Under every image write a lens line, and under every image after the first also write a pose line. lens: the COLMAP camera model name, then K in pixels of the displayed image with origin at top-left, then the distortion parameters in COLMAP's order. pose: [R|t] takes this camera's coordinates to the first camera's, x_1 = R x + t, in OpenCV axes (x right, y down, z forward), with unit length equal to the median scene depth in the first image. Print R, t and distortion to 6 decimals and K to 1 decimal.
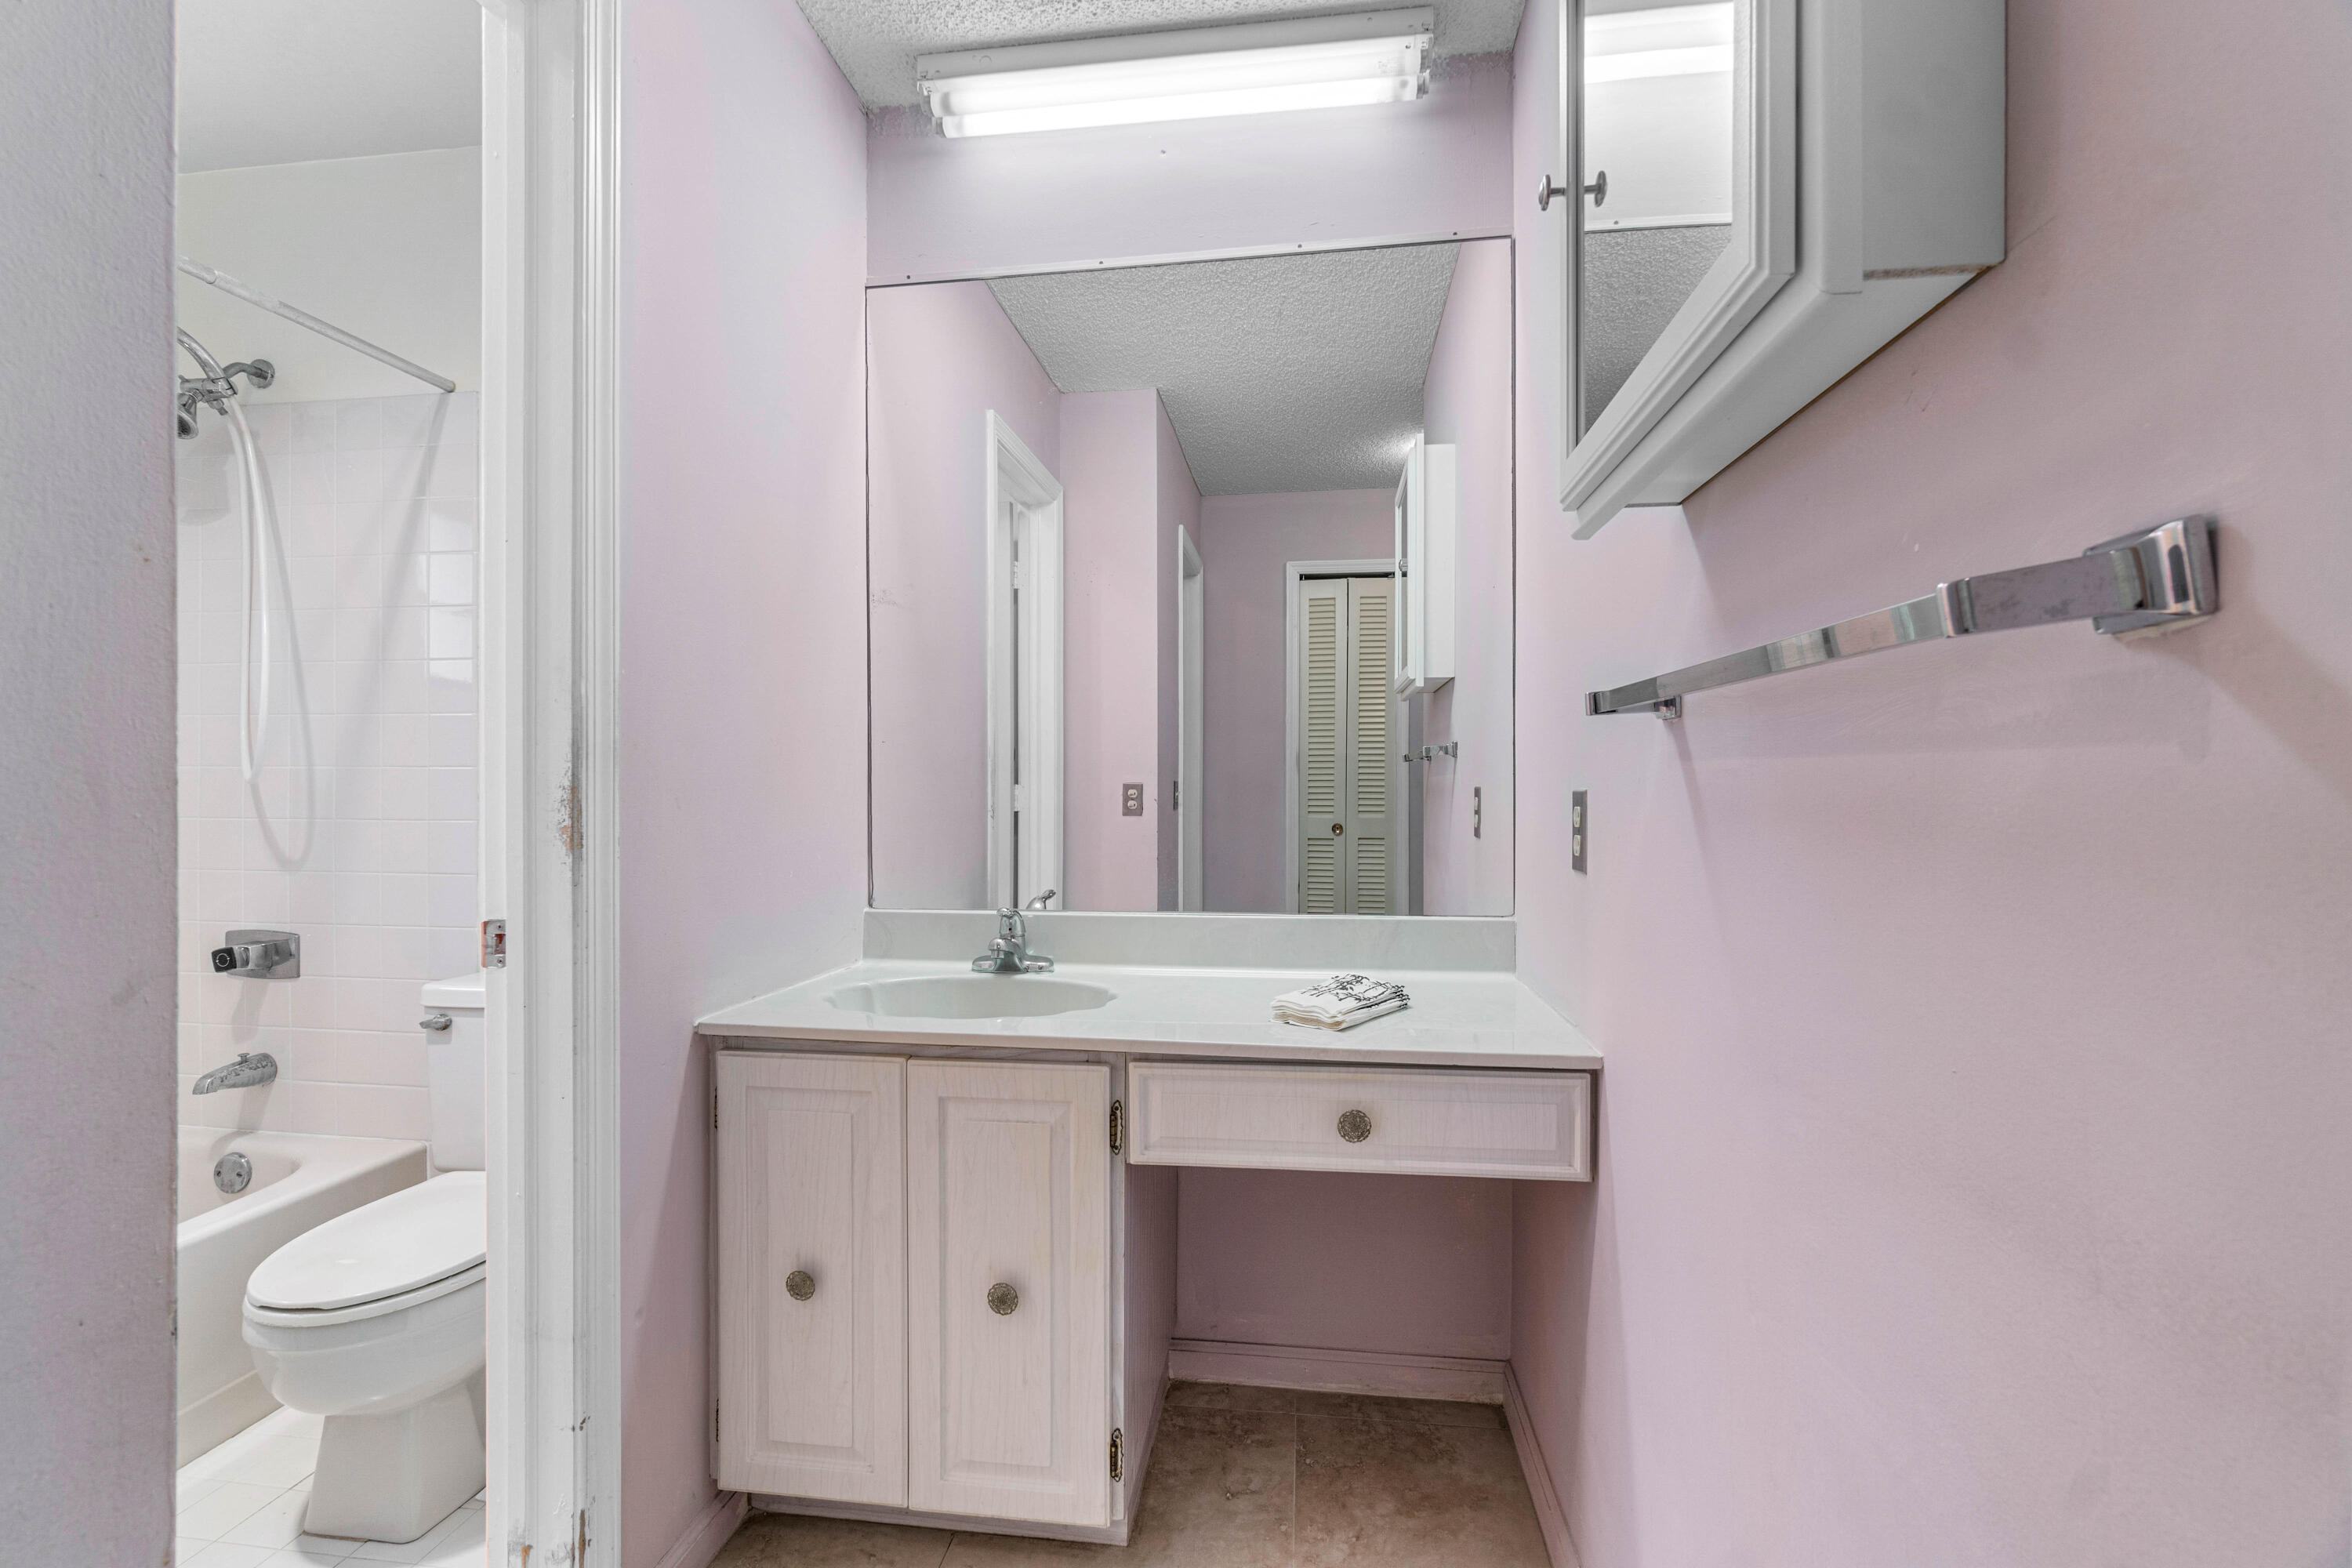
lens RADIAL K [[1020.5, 0, 1170.8], [0, 1020.5, 788.8], [0, 0, 1]] dist [-0.009031, 0.002849]
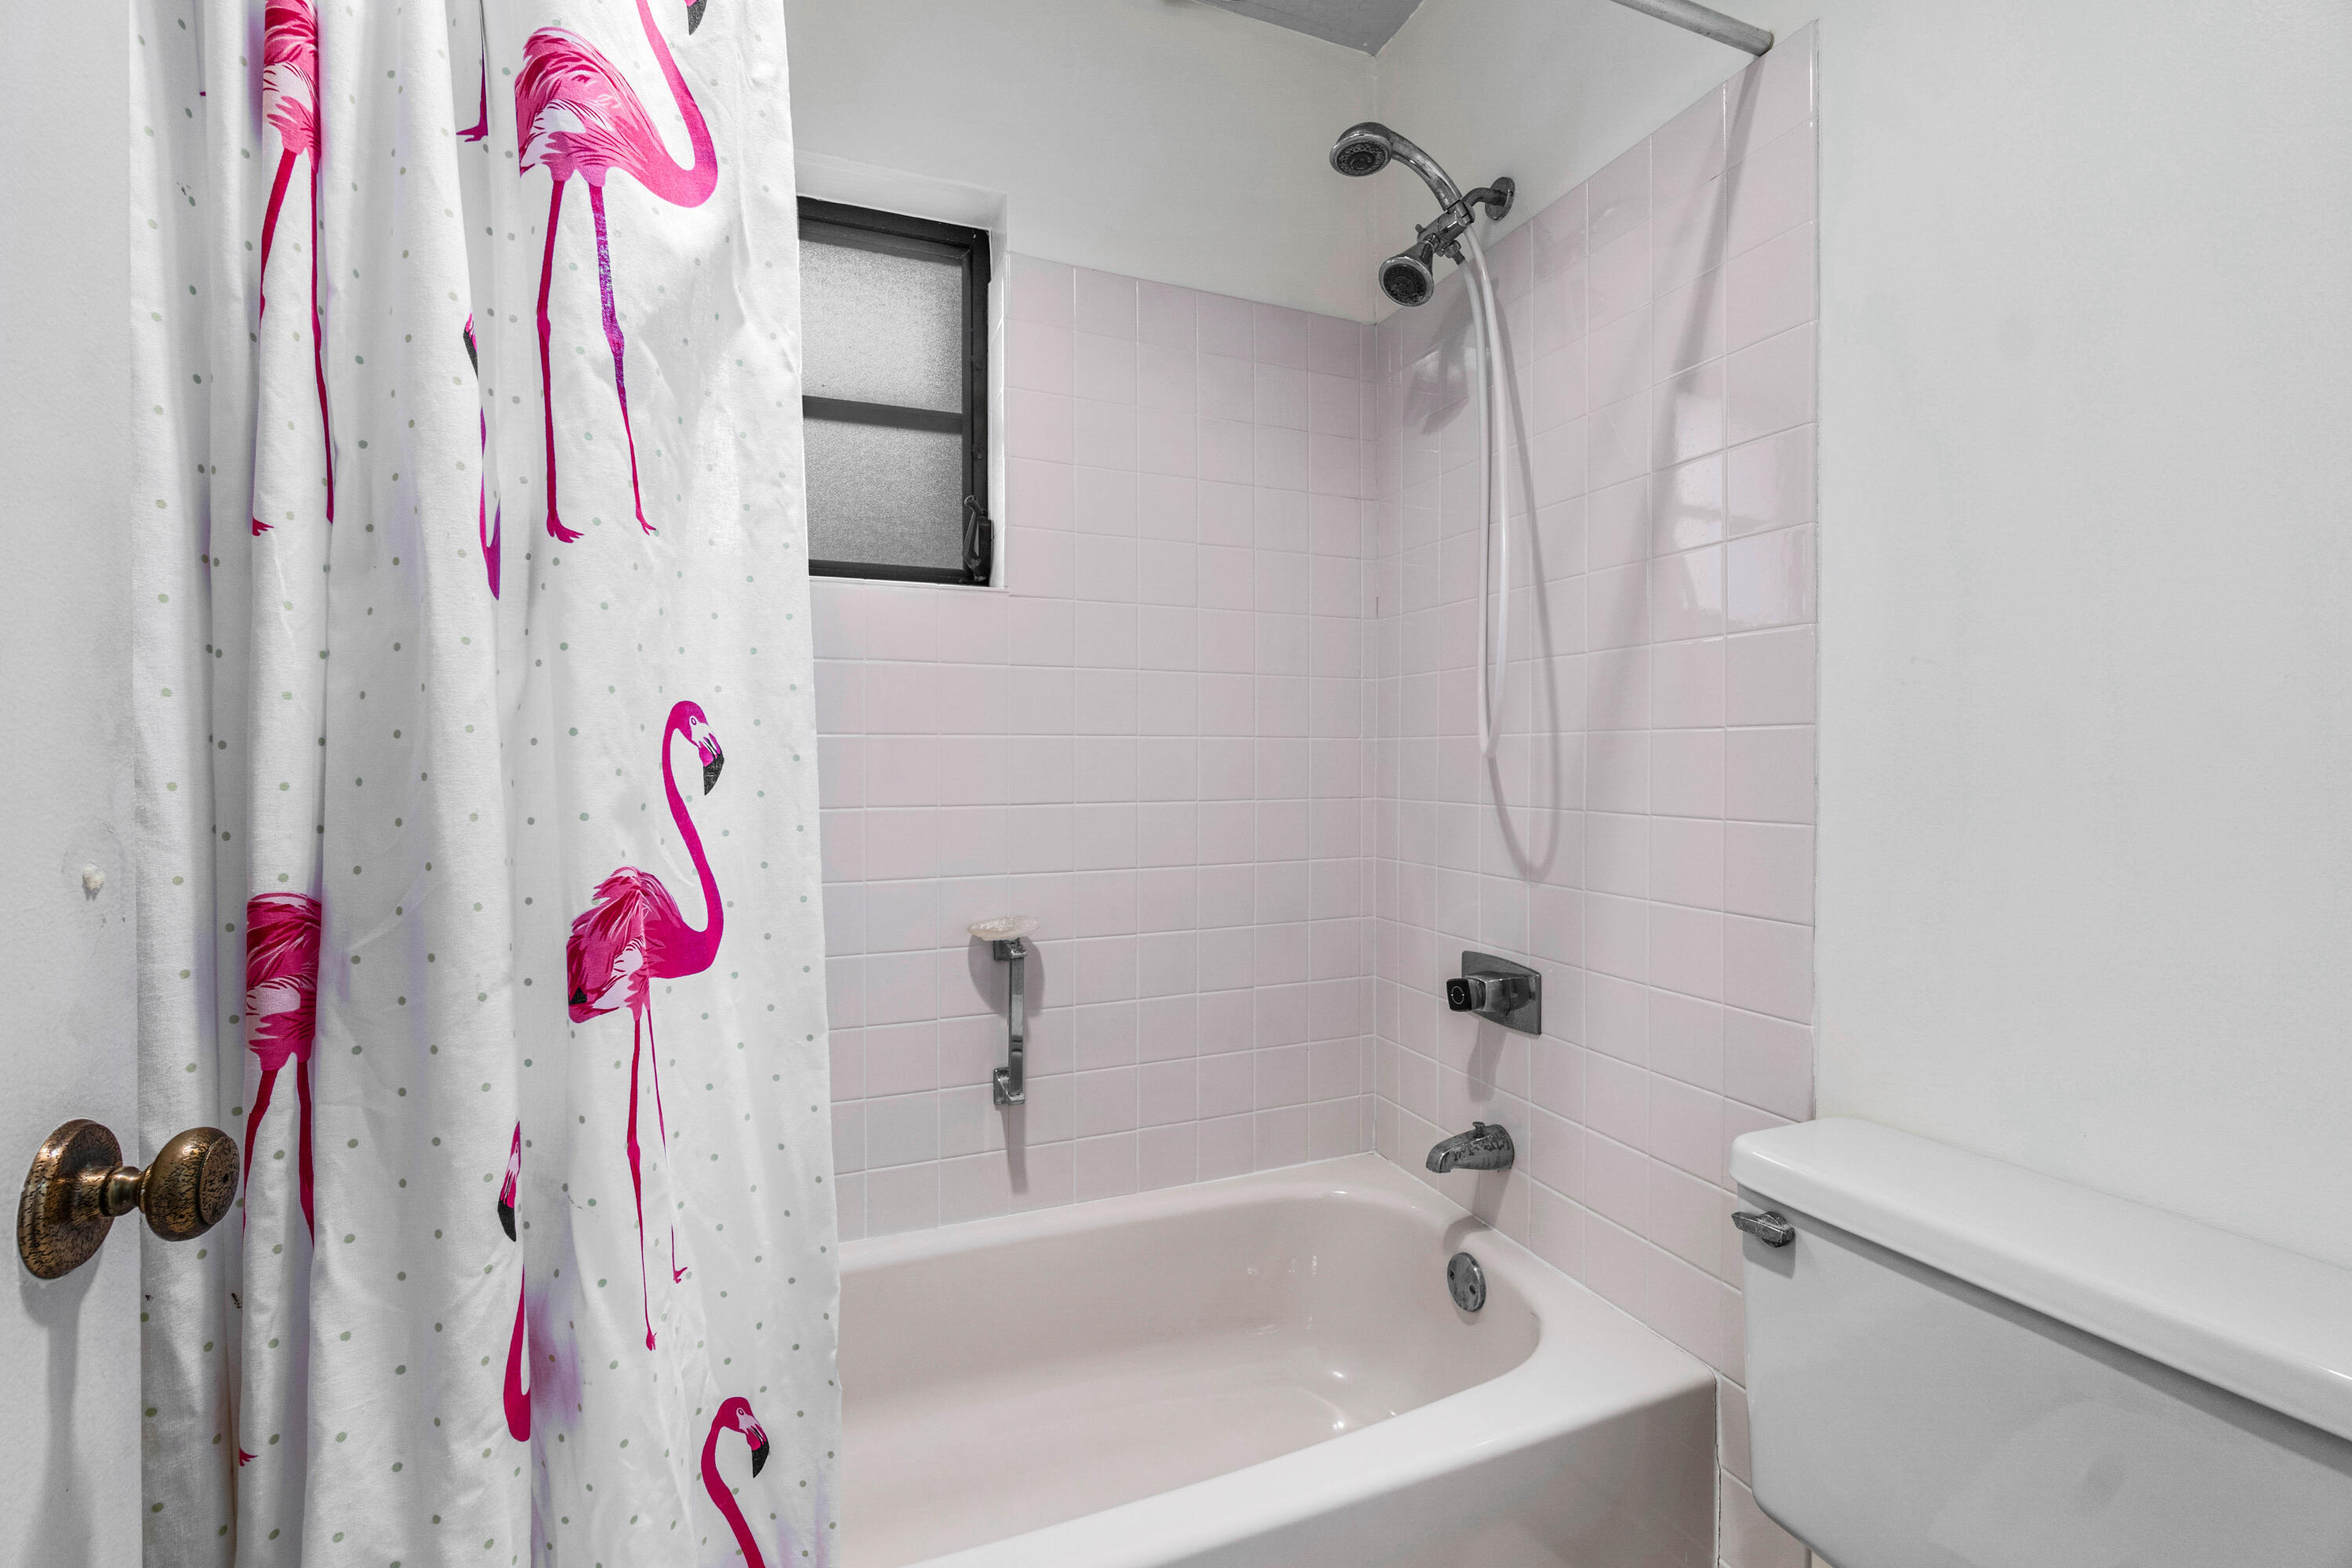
lens RADIAL K [[1020.5, 0, 1171.4], [0, 1020.5, 783.7], [0, 0, 1]] dist [-0.009031, 0.002849]
pose [[0.495076, 0.011231, -0.868777, -0.380309], [-0.000475, 0.999920, 0.012656, 0.003904], [0.868850, -0.005853, 0.495042, 0.436800]]
